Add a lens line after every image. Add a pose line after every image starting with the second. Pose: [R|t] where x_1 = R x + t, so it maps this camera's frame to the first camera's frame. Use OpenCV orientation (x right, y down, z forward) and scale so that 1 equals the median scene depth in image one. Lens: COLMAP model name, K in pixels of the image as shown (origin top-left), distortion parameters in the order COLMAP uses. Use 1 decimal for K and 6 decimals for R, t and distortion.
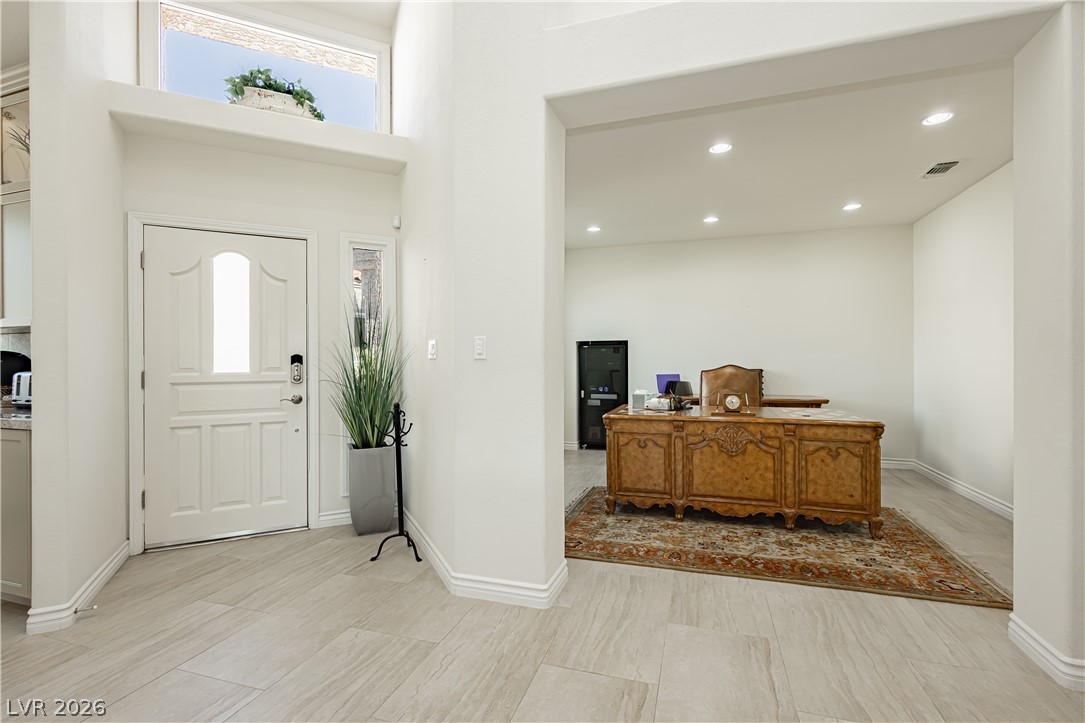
lens RADIAL K [[506.4, 0, 542.2], [0, 506.4, 361.6], [0, 0, 1]] dist [0.010402, 0.000755]
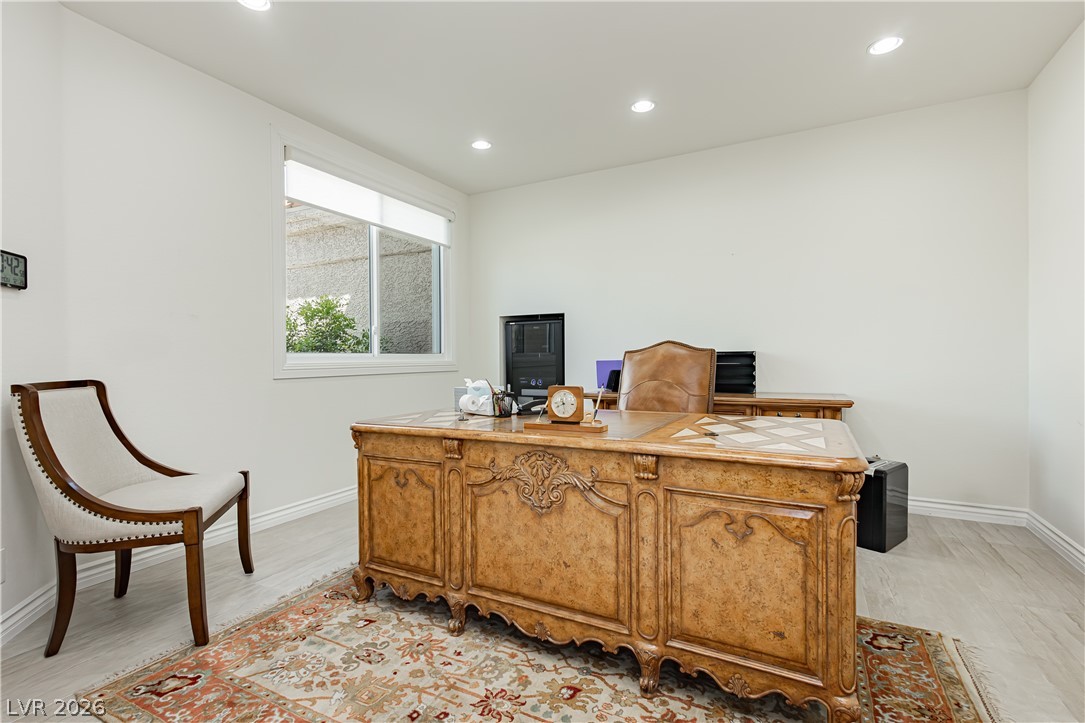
lens RADIAL K [[506.4, 0, 541.5], [0, 506.4, 363.1], [0, 0, 1]] dist [0.010402, 0.000755]
pose [[0.982633, -0.000269, -0.185561, 0.465057], [0.002124, 0.999950, 0.009796, 0.036233], [0.185549, -0.010020, 0.982584, 0.526424]]
